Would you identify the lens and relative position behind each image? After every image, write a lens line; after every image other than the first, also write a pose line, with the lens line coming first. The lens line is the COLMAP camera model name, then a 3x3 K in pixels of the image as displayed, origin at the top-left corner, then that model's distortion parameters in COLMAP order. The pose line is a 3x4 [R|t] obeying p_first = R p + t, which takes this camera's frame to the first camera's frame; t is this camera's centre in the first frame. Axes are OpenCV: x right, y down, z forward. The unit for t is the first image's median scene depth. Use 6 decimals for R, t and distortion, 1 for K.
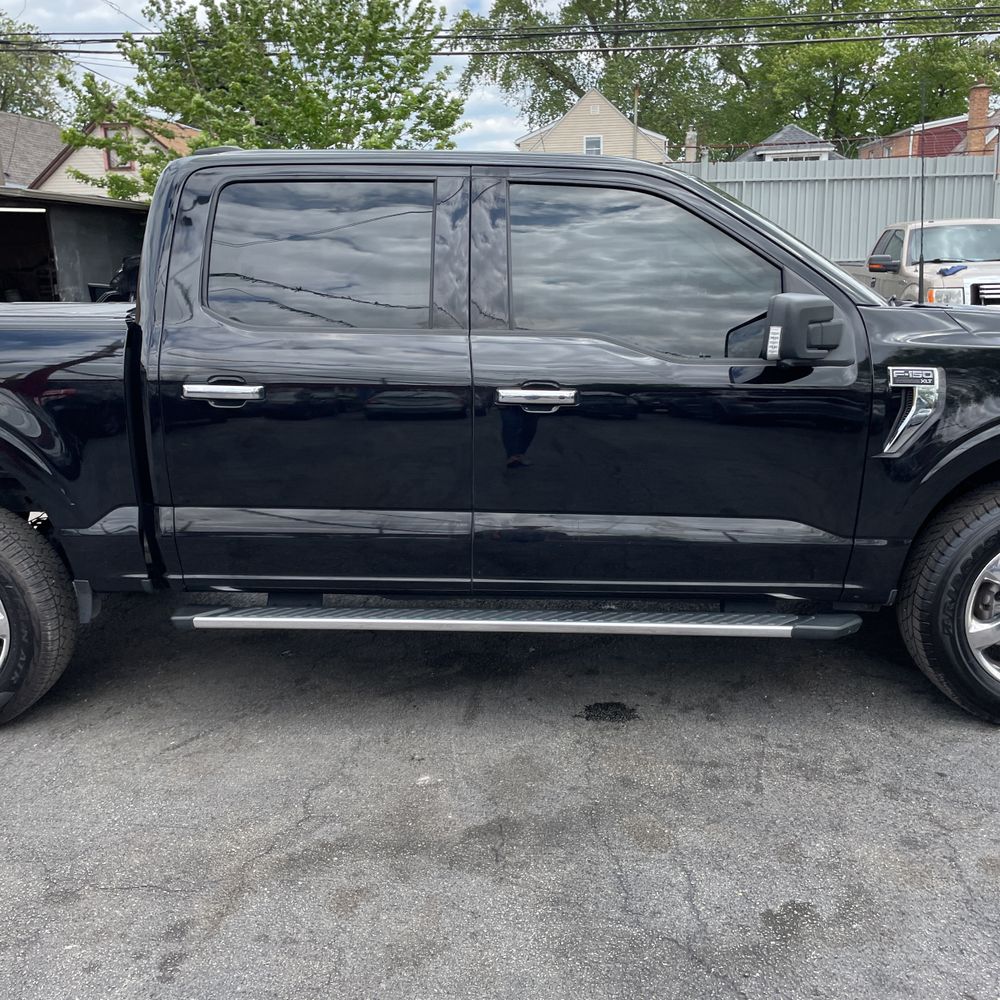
lens RADIAL K [[998.3, 0, 500.0], [0, 998.3, 500.0], [0, 0, 1]] dist [0.092763, -0.124146]
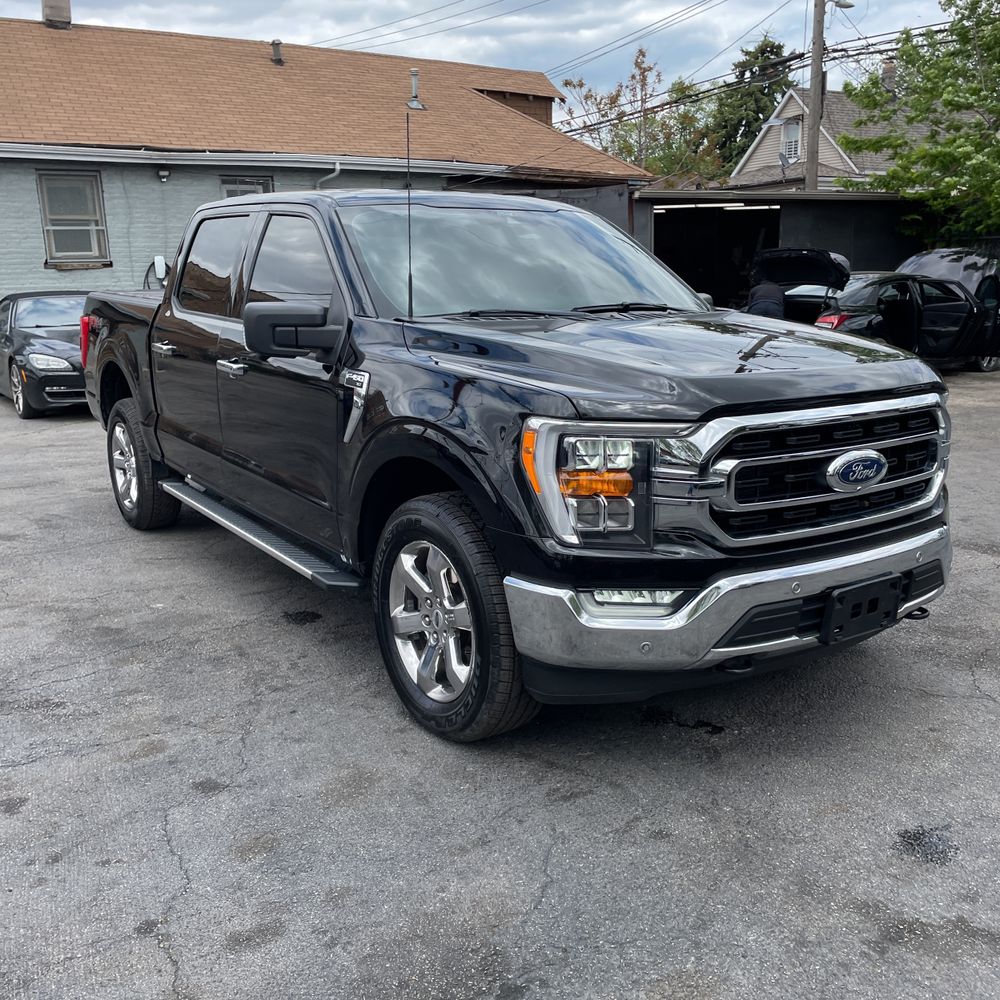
lens RADIAL K [[998.3, 0, 500.0], [0, 998.3, 500.0], [0, 0, 1]] dist [0.092763, -0.124146]
pose [[0.604780, 0.189280, -0.773572, 1.244449], [-0.177282, 0.978970, 0.100938, -0.115546], [0.776410, 0.076095, 0.625617, 0.369513]]
